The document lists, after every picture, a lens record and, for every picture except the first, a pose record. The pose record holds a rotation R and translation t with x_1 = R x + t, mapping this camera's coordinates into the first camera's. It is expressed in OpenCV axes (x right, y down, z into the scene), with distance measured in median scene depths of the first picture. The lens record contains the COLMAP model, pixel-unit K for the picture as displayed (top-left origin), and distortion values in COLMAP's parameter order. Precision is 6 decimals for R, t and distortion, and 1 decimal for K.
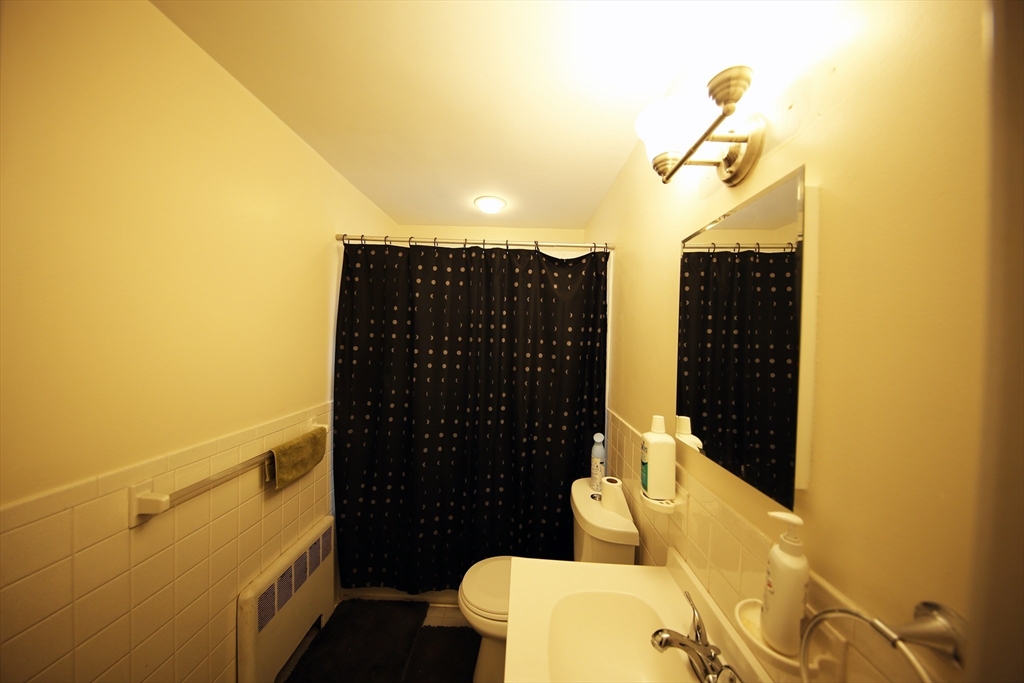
lens RADIAL K [[322.7, 0, 510.5], [0, 322.7, 341.1], [0, 0, 1]] dist [-0.008847, -0.000528]
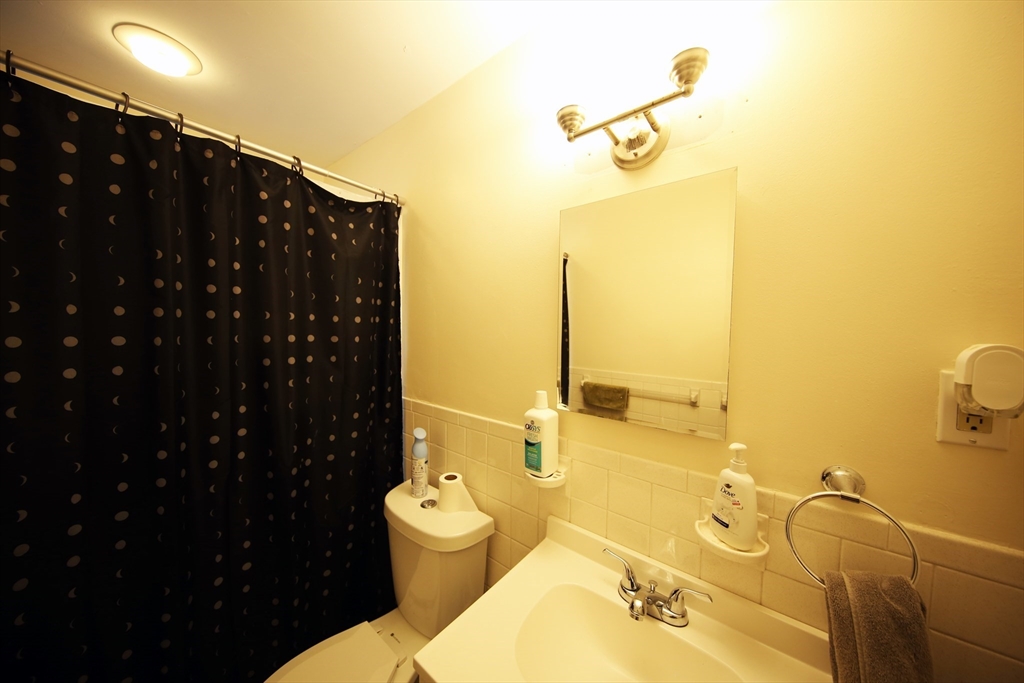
lens RADIAL K [[322.7, 0, 513.4], [0, 322.7, 340.9], [0, 0, 1]] dist [-0.008847, -0.000528]
pose [[0.592694, -0.055583, 0.803508, -0.192971], [0.007882, 0.997968, 0.063220, 0.012239], [-0.805389, -0.031137, 0.591928, 0.276183]]
